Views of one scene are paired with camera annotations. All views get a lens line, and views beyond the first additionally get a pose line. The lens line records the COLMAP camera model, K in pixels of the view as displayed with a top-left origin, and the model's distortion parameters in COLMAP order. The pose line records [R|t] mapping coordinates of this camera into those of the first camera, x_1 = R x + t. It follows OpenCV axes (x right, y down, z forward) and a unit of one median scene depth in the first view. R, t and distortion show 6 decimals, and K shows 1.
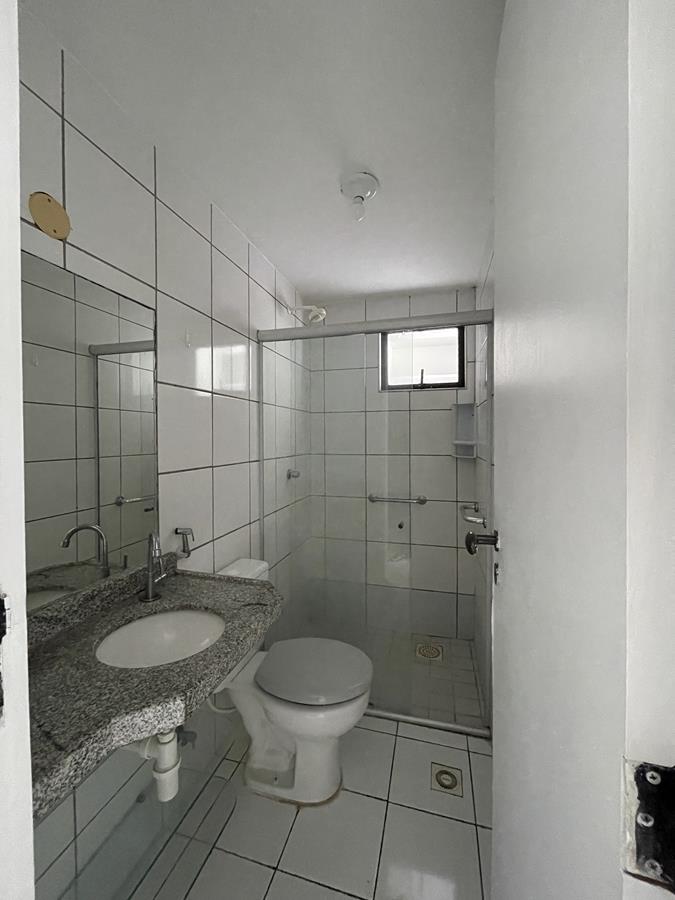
lens RADIAL K [[360.0, 0, 338.0], [0, 360.0, 446.7], [0, 0, 1]] dist [0.002628, -0.000507]
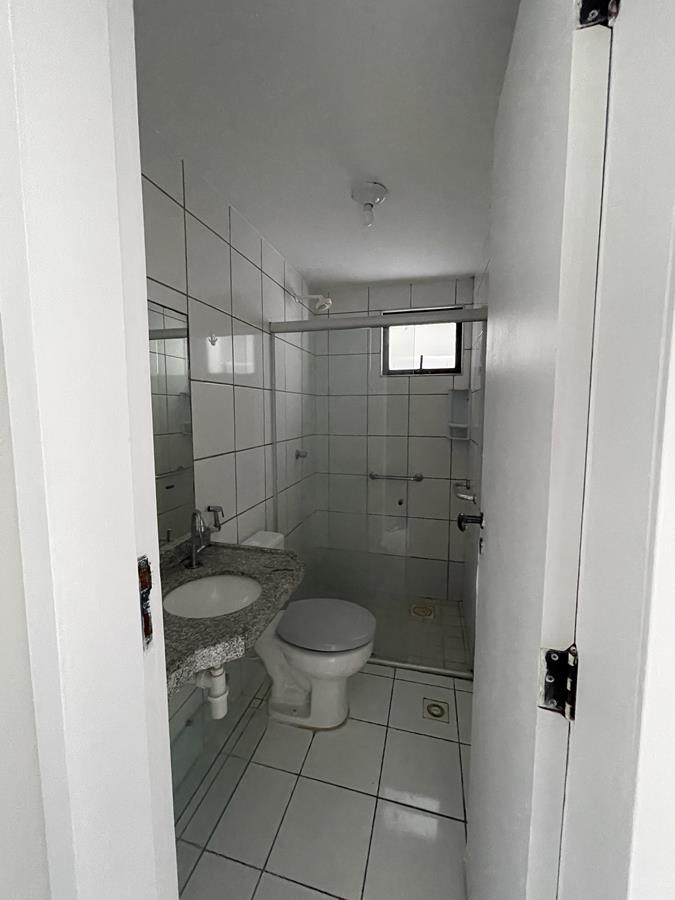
lens RADIAL K [[360.0, 0, 337.5], [0, 360.0, 446.2], [0, 0, 1]] dist [0.002628, -0.000507]
pose [[0.999905, 0.002054, 0.013651, -0.047113], [-0.003121, 0.996898, 0.078637, -0.053086], [-0.013447, -0.078672, 0.996810, -0.128530]]
